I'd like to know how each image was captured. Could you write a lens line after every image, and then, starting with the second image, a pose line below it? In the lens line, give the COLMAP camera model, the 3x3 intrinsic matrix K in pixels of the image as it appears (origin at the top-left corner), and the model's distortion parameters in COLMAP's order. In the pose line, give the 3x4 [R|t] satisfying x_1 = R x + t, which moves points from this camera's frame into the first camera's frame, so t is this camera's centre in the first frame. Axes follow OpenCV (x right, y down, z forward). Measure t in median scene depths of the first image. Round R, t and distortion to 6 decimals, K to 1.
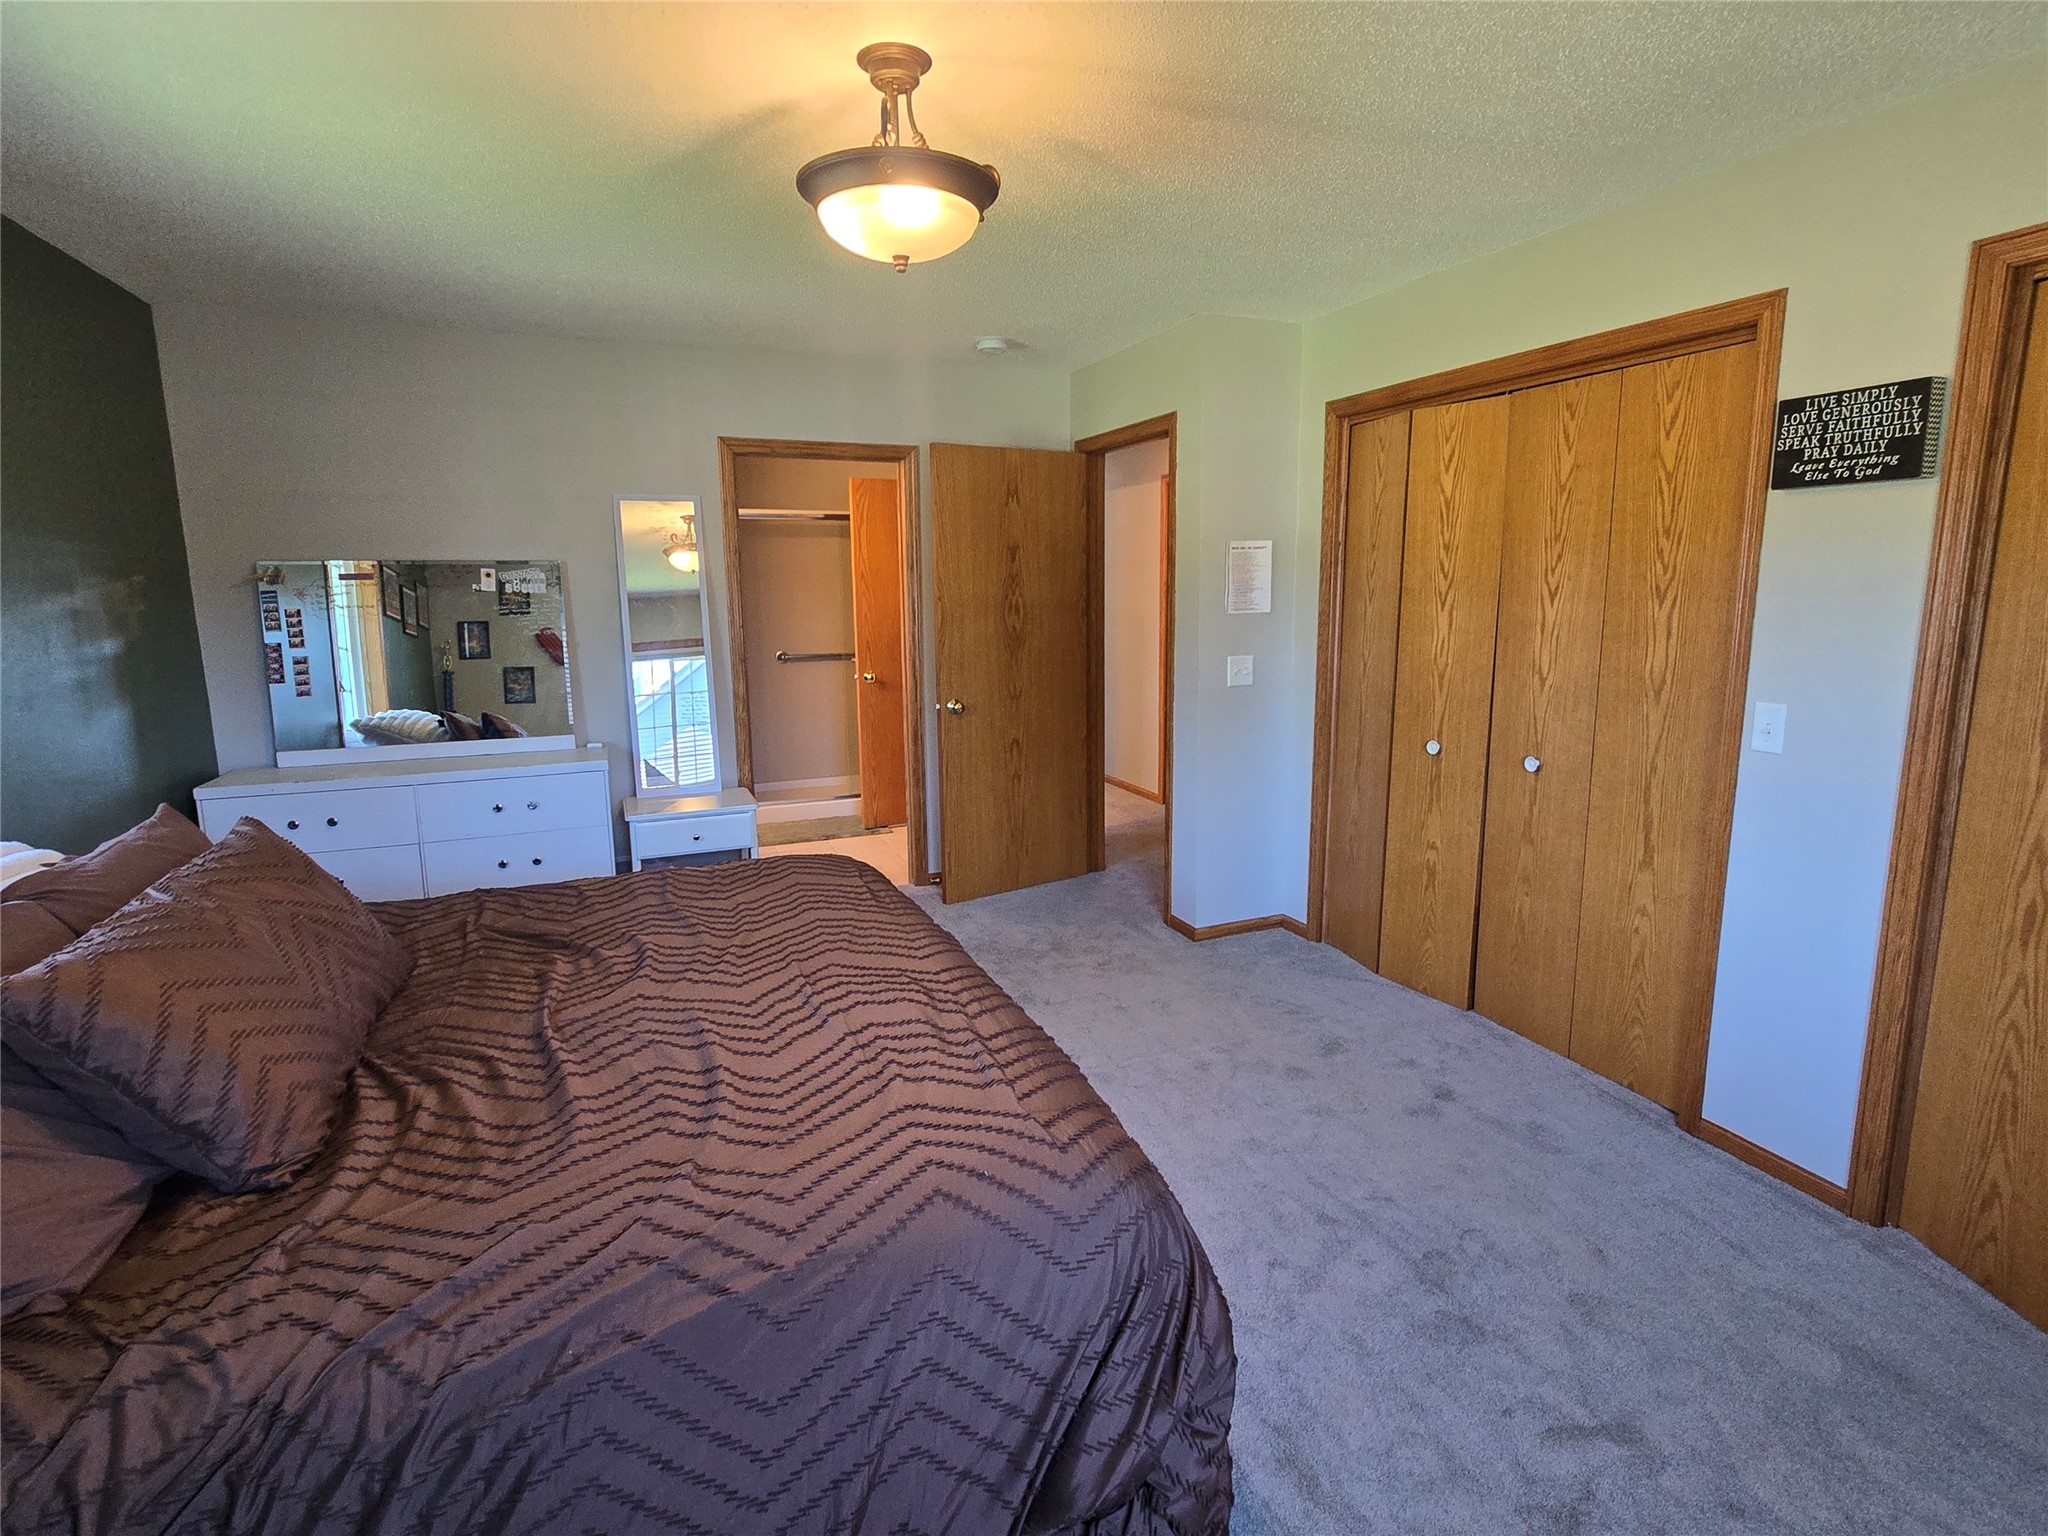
lens RADIAL K [[1016.2, 0, 1041.3], [0, 1016.2, 754.7], [0, 0, 1]] dist [-0.004435, 0.000276]
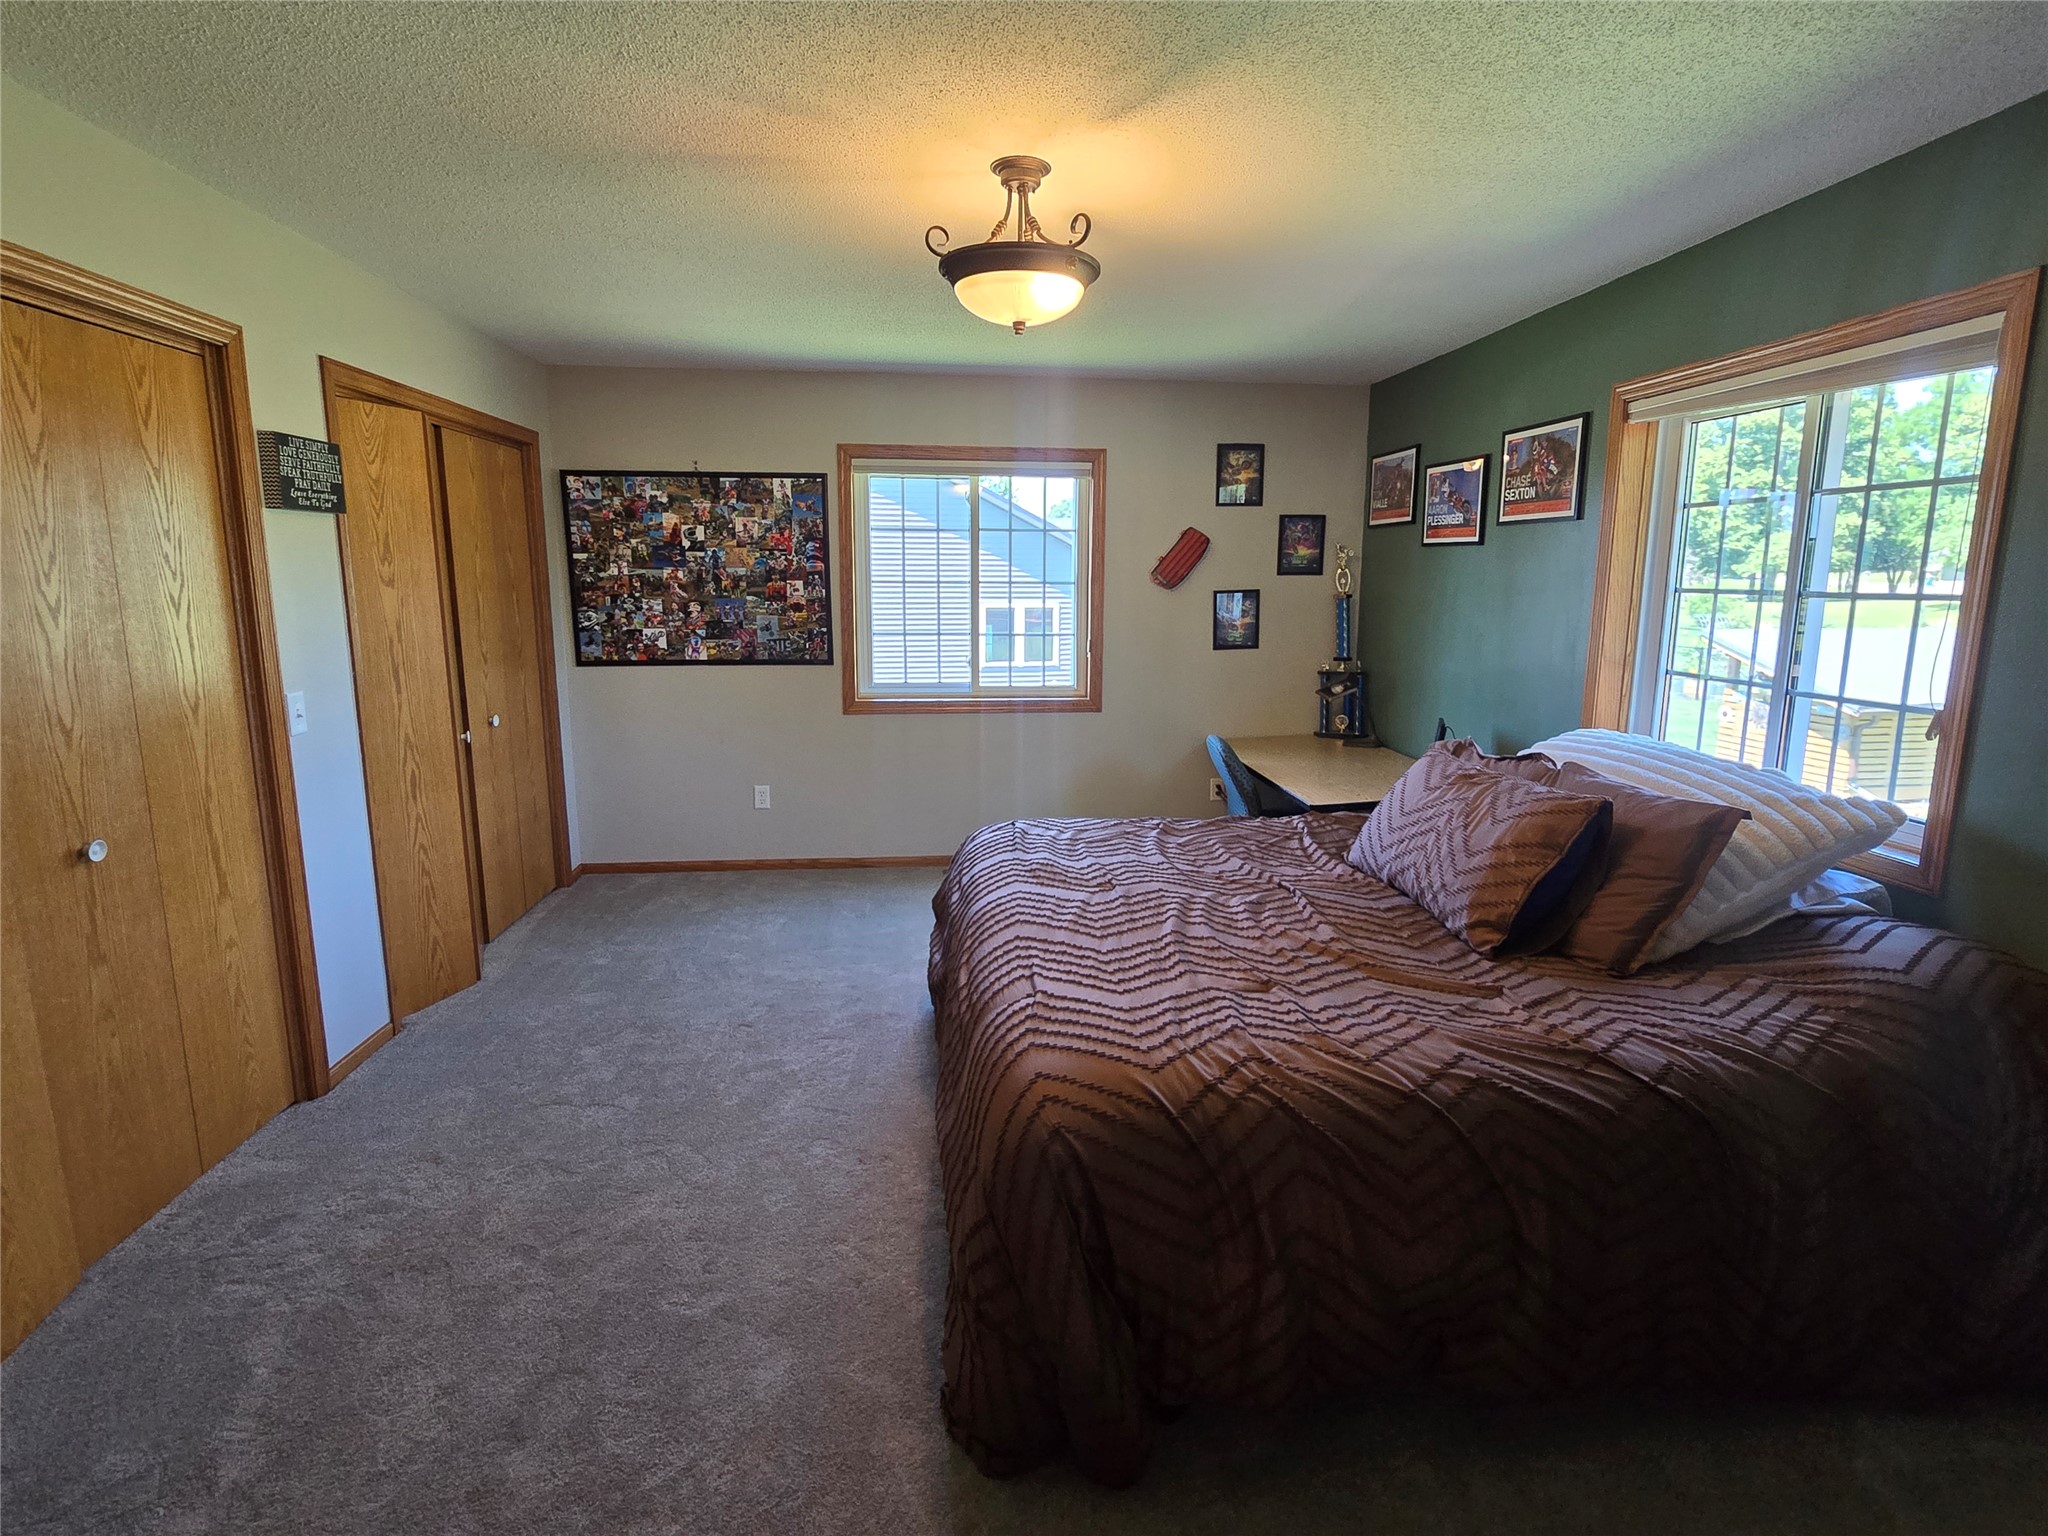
lens RADIAL K [[1016.2, 0, 1041.3], [0, 1016.2, 754.7], [0, 0, 1]] dist [-0.004435, 0.000276]
pose [[-0.953334, -0.055735, 0.296729, -0.410602], [0.047590, 0.942787, 0.329982, -0.300963], [-0.298144, 0.328704, -0.896138, 1.670763]]
